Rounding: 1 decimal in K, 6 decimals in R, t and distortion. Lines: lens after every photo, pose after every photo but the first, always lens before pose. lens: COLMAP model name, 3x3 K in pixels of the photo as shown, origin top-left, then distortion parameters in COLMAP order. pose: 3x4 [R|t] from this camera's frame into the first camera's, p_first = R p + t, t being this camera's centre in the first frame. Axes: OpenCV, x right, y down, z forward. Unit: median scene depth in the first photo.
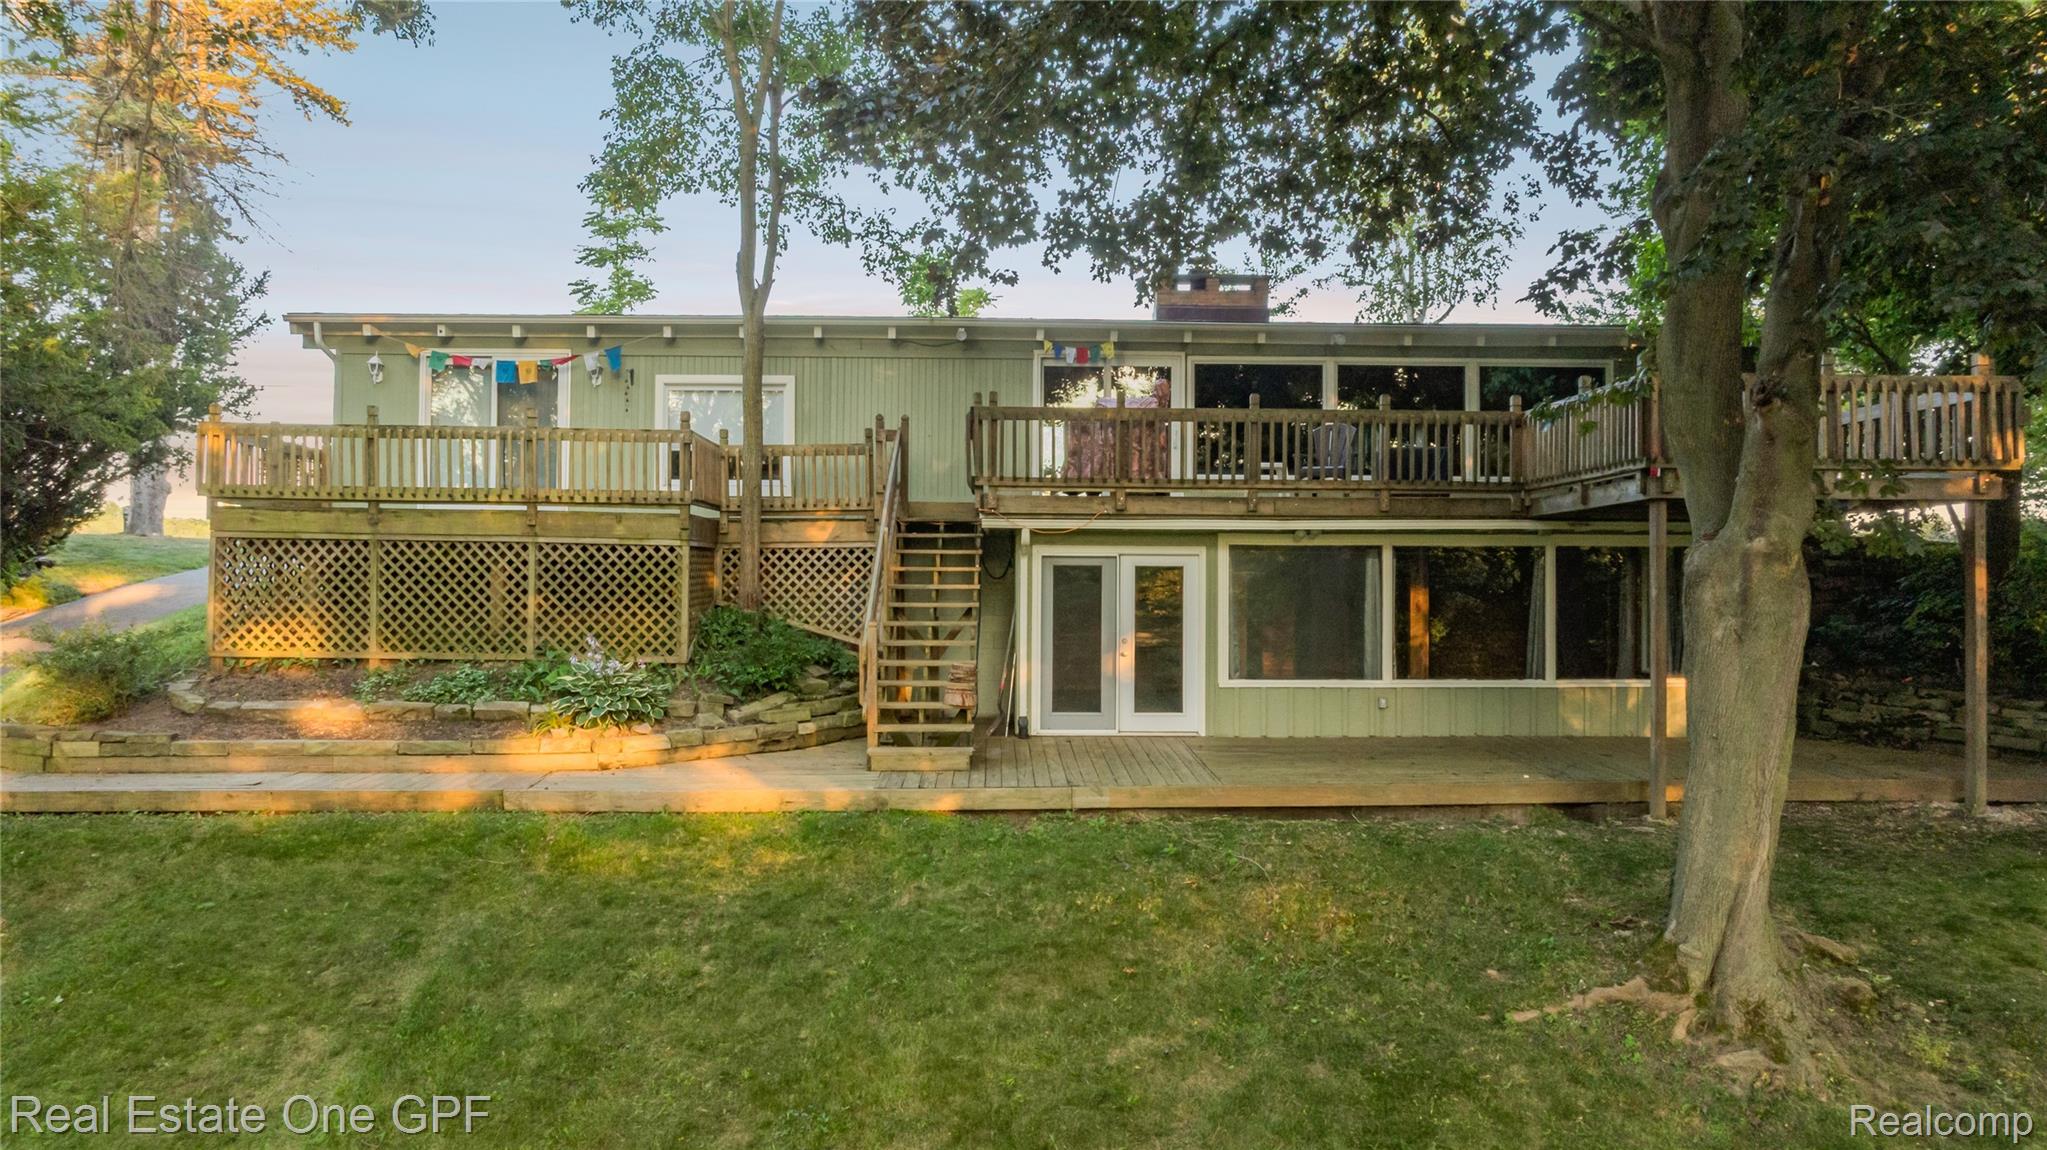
lens RADIAL K [[1404.7, 0, 1023.5], [0, 1404.7, 575.0], [0, 0, 1]] dist [-0.007678, -0.001260]
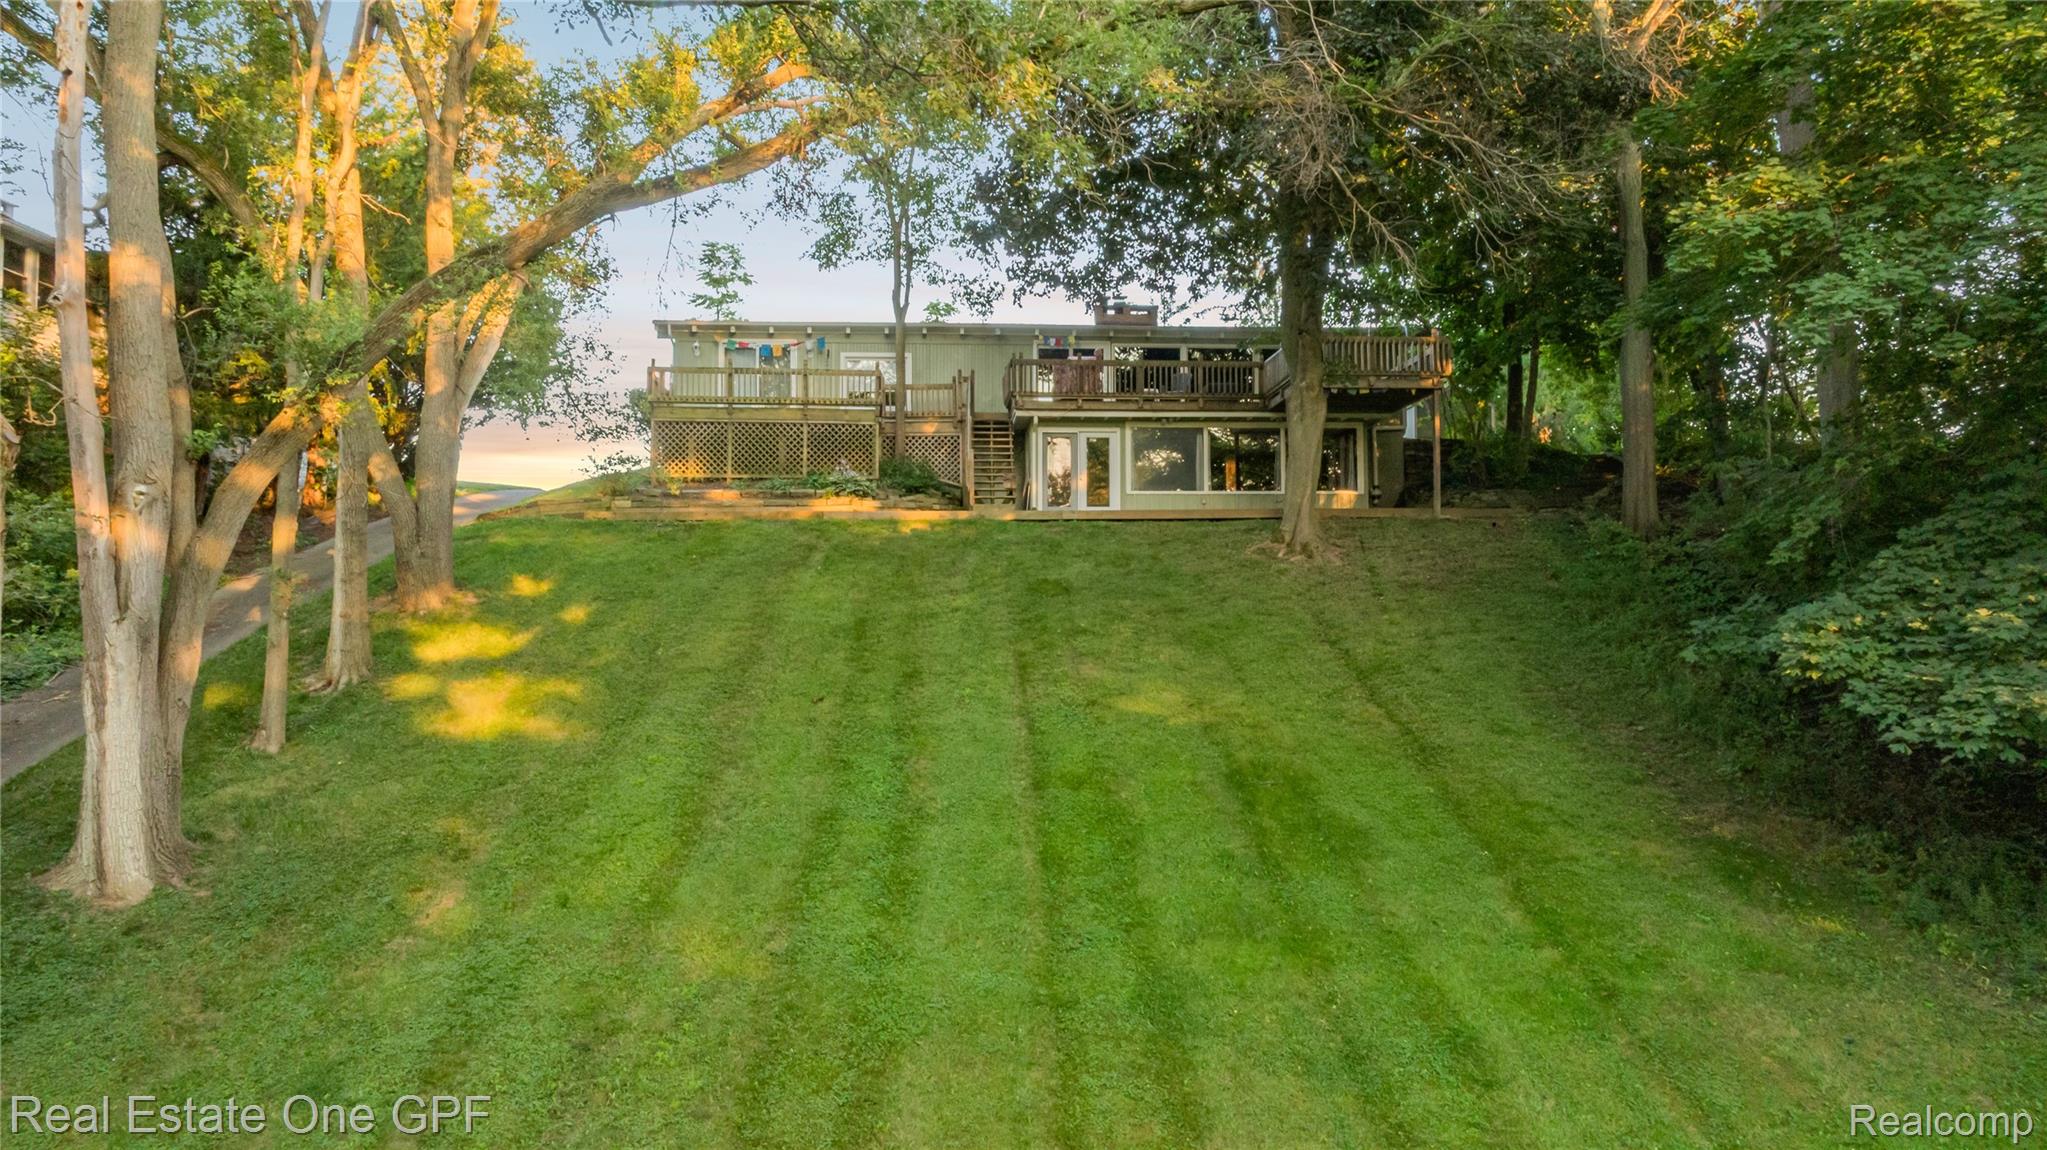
lens RADIAL K [[1436.1, 0, 1063.6], [0, 1436.1, 573.6], [0, 0, 1]] dist [0.002602, -0.000188]
pose [[0.997682, -0.010950, 0.067161, -0.102104], [0.013989, 0.998892, -0.044943, 0.293897], [-0.066594, 0.045778, 0.996729, -1.133242]]
